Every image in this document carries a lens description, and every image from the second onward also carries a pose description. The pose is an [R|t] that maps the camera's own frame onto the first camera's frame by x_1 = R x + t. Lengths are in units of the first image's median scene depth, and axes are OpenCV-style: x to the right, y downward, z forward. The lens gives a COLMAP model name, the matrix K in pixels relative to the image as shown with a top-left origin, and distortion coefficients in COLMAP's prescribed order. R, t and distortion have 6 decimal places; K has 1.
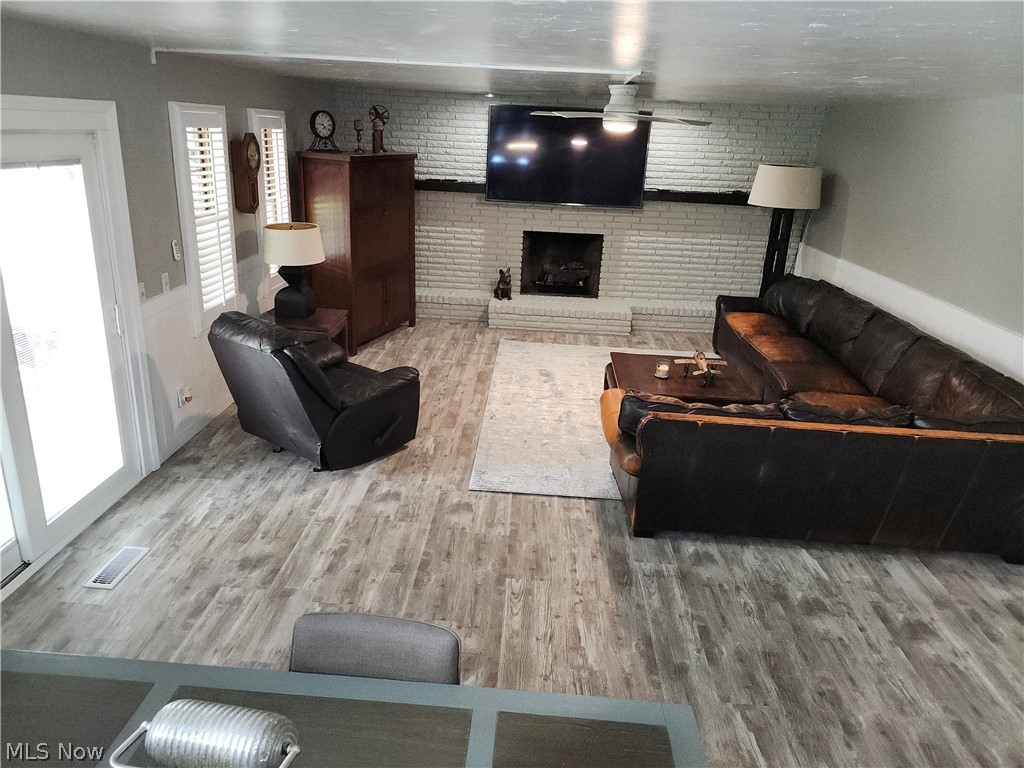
lens RADIAL K [[710.4, 0, 504.0], [0, 710.4, 379.1], [0, 0, 1]] dist [0.136570, -0.184639]
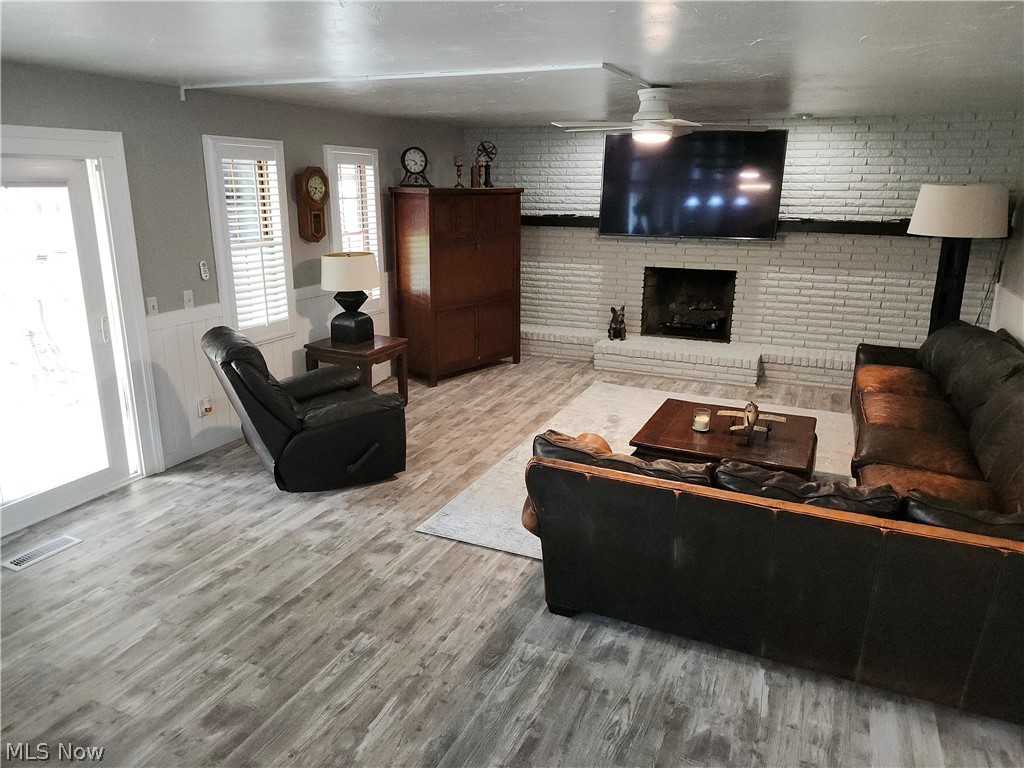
lens RADIAL K [[708.5, 0, 514.5], [0, 708.5, 378.3], [0, 0, 1]] dist [0.088100, -0.091370]
pose [[0.932120, 0.058903, -0.357326, 0.263914], [-0.085355, 0.994620, -0.058701, 0.003707], [0.351946, 0.085216, 0.932133, 0.128820]]
